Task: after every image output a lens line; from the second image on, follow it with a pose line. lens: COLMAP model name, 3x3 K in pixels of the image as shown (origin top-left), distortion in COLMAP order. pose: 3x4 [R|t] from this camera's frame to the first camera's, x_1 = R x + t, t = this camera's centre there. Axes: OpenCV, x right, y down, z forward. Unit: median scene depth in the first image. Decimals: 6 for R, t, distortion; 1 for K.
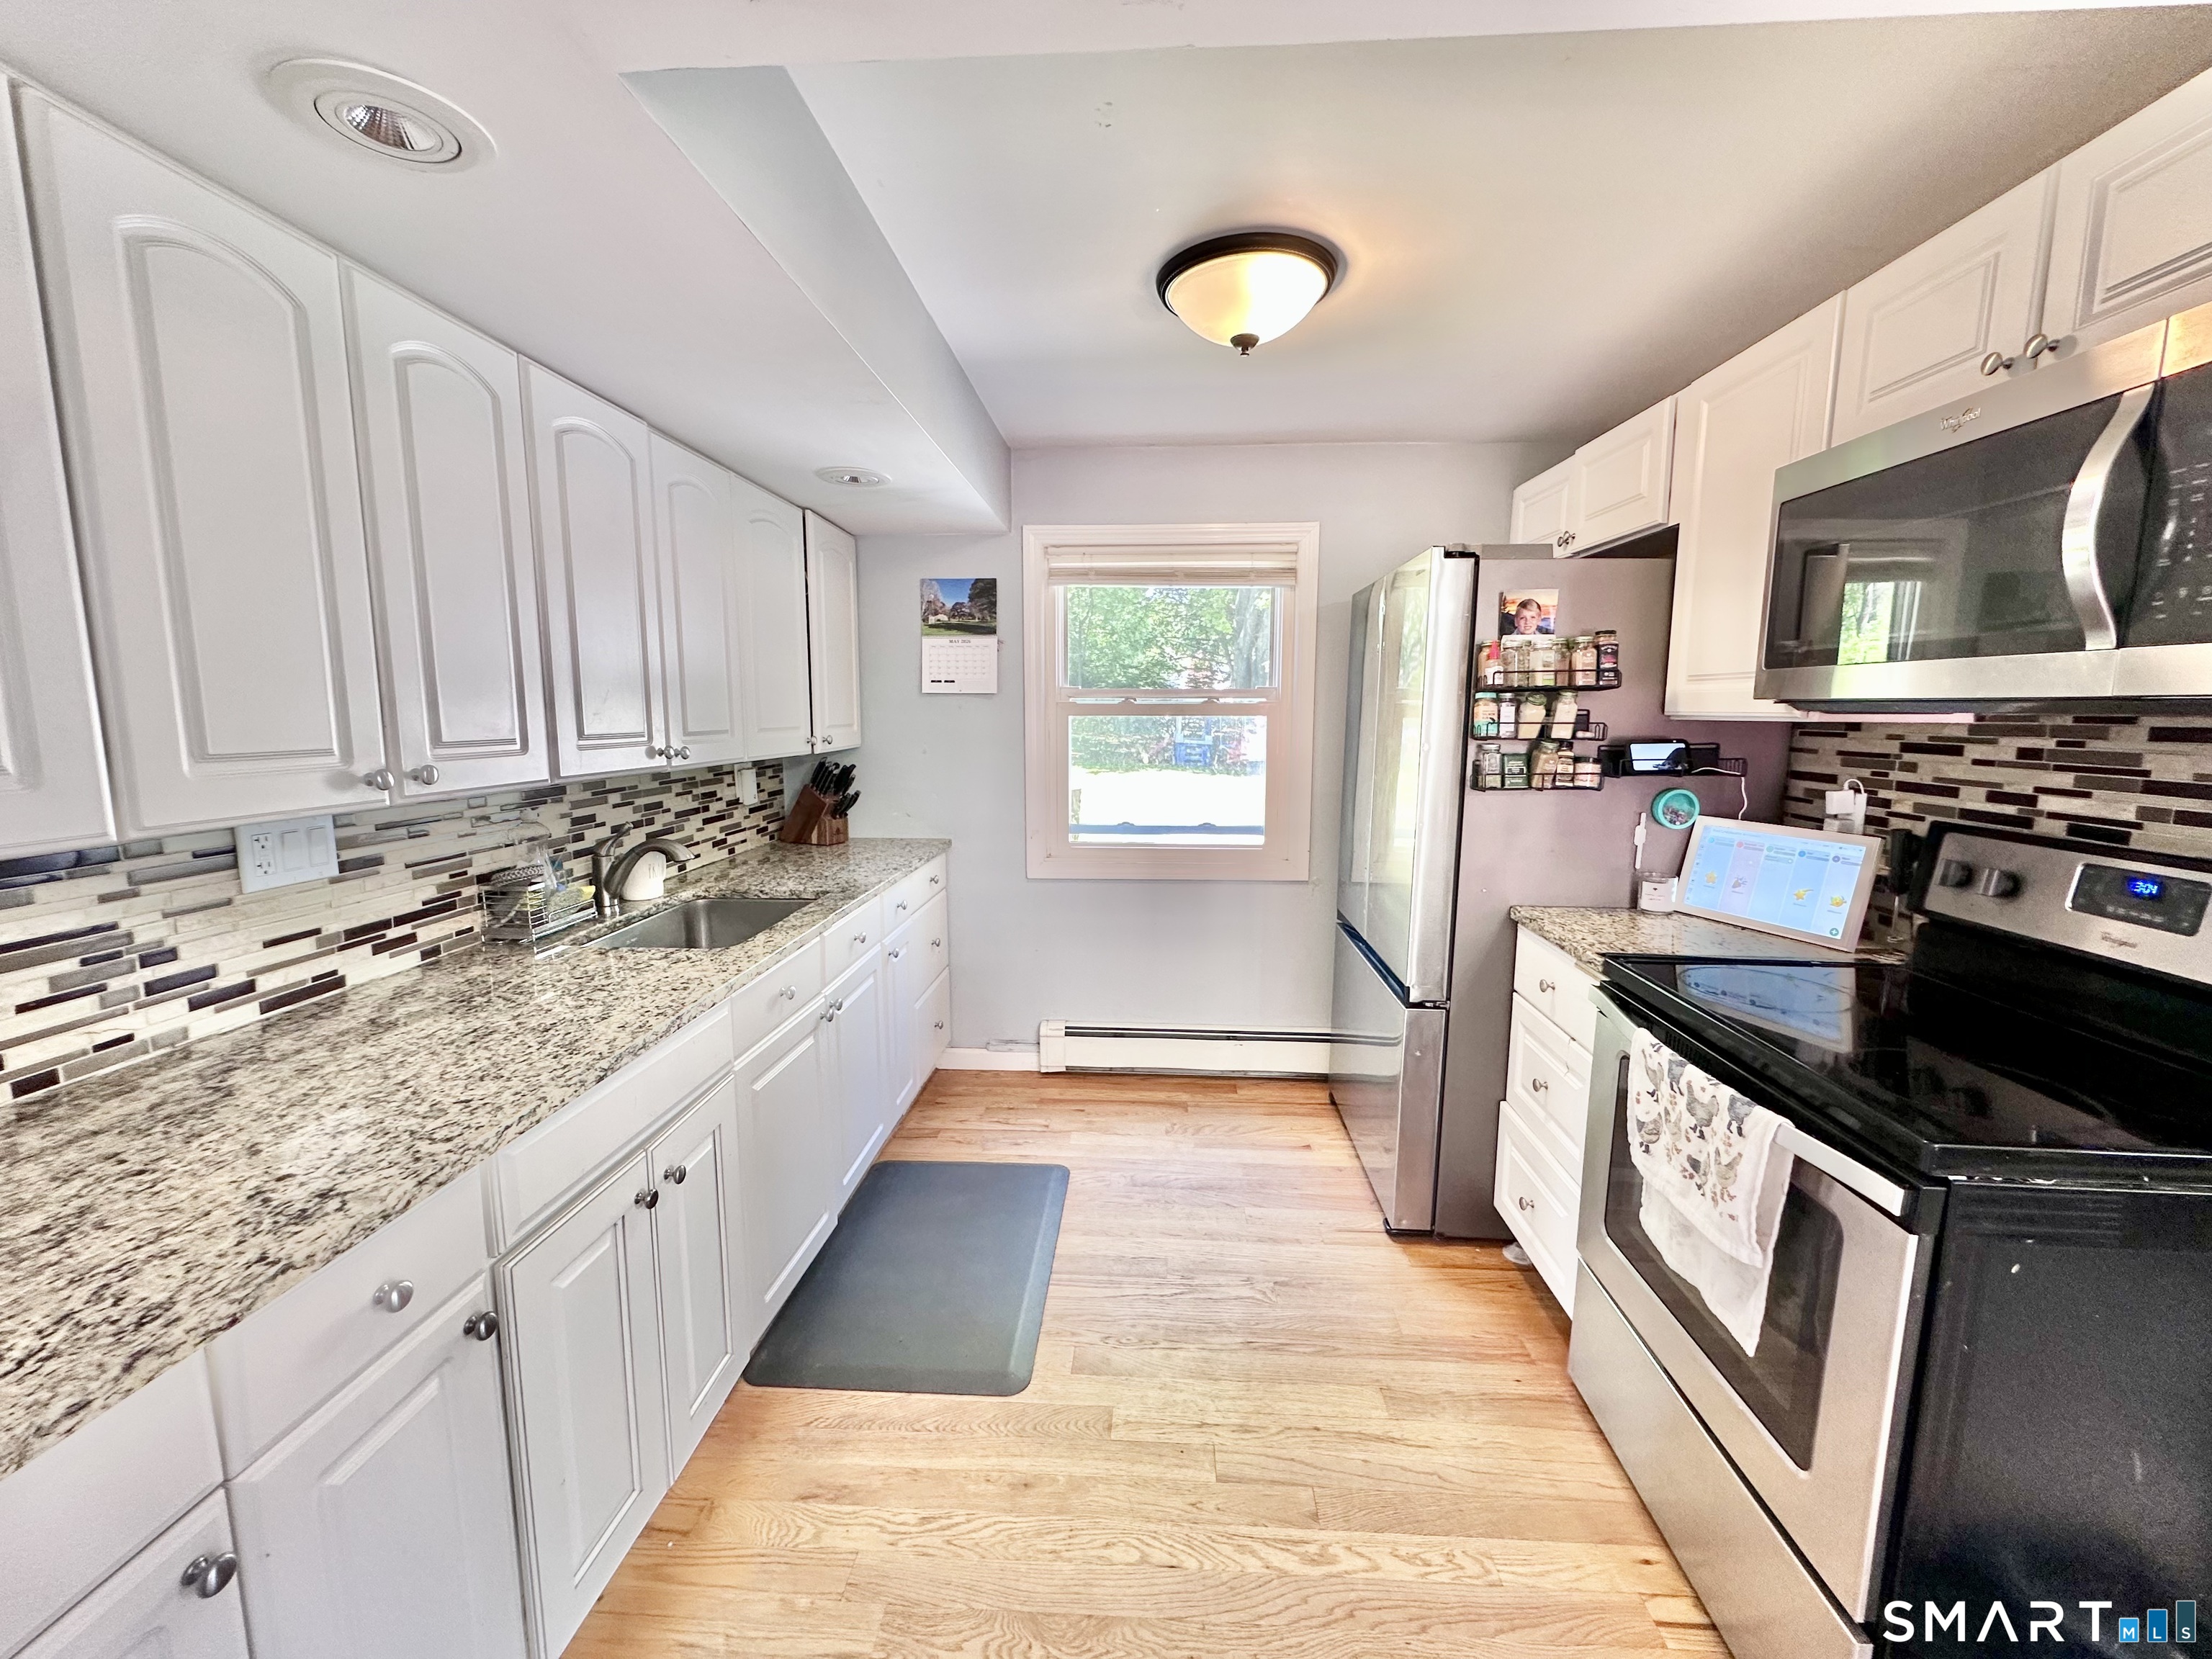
lens RADIAL K [[887.0, 0, 1104.9], [0, 887.0, 825.9], [0, 0, 1]] dist [-0.005161, 0.001396]
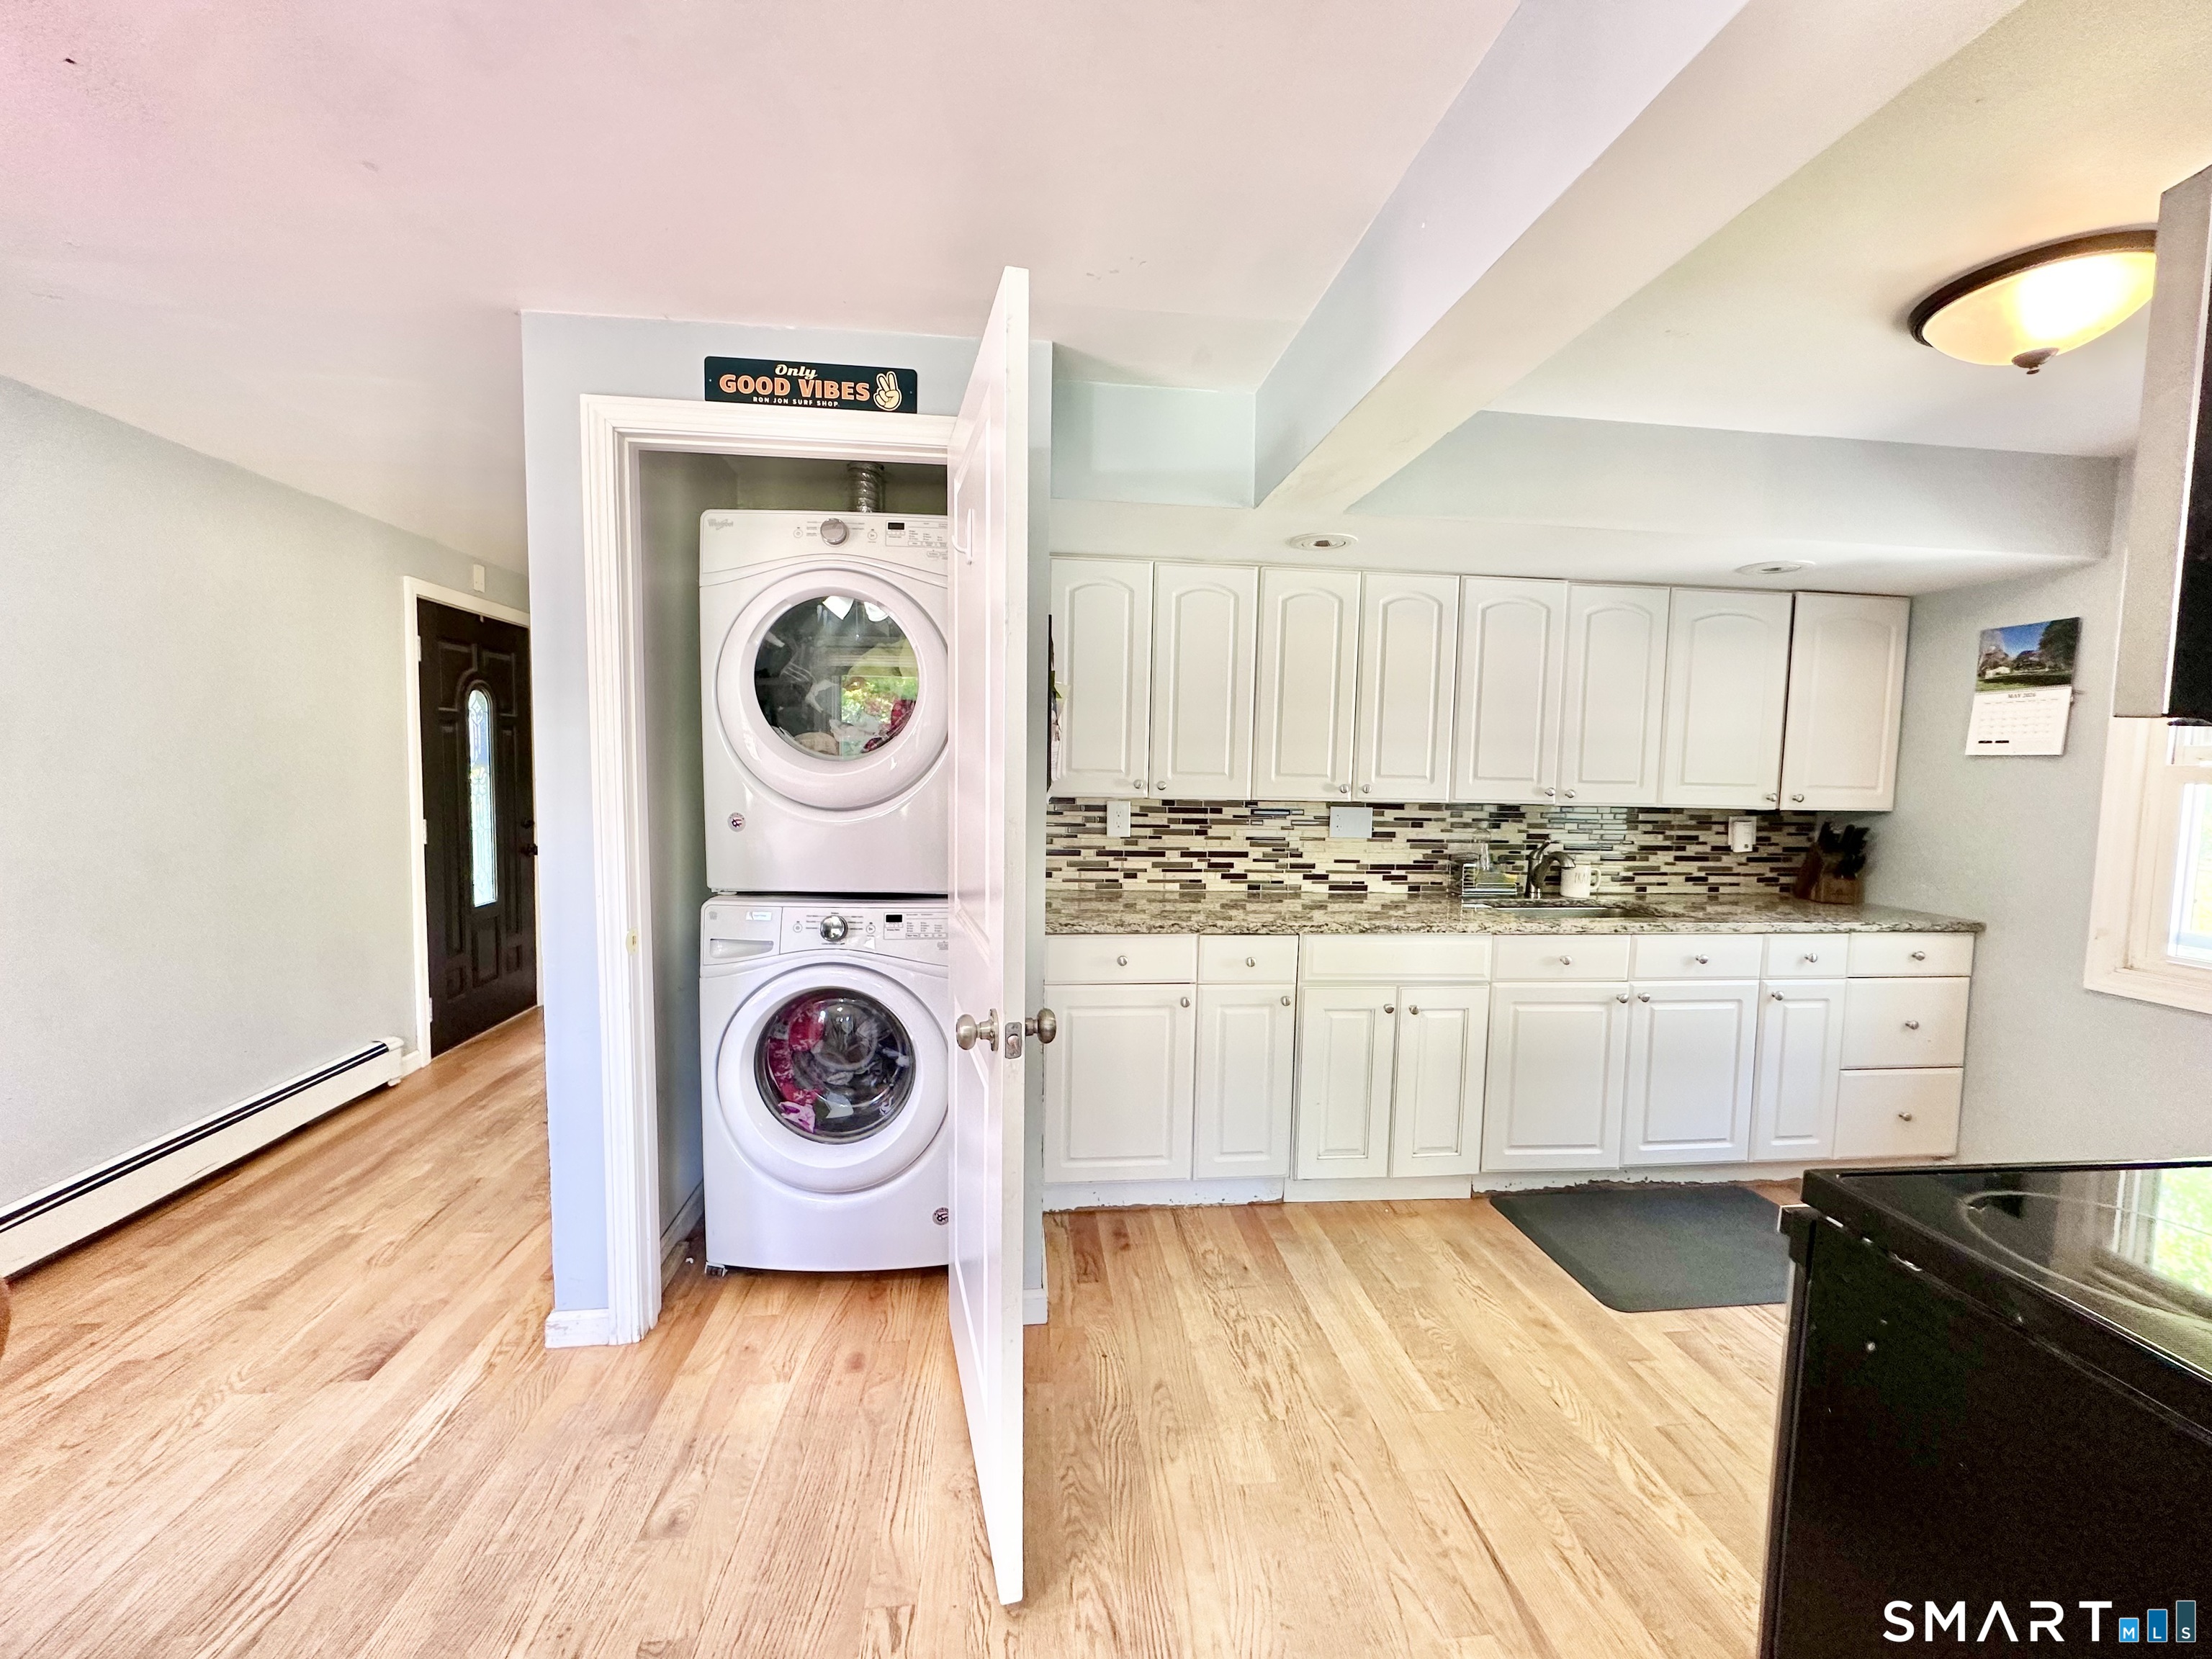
lens RADIAL K [[887.0, 0, 1111.1], [0, 887.0, 826.8], [0, 0, 1]] dist [-0.005161, 0.001396]
pose [[0.177530, 0.071435, -0.981519, 0.819696], [-0.151480, 0.987460, 0.044469, 0.021691], [0.972387, 0.140786, 0.186125, -0.007715]]
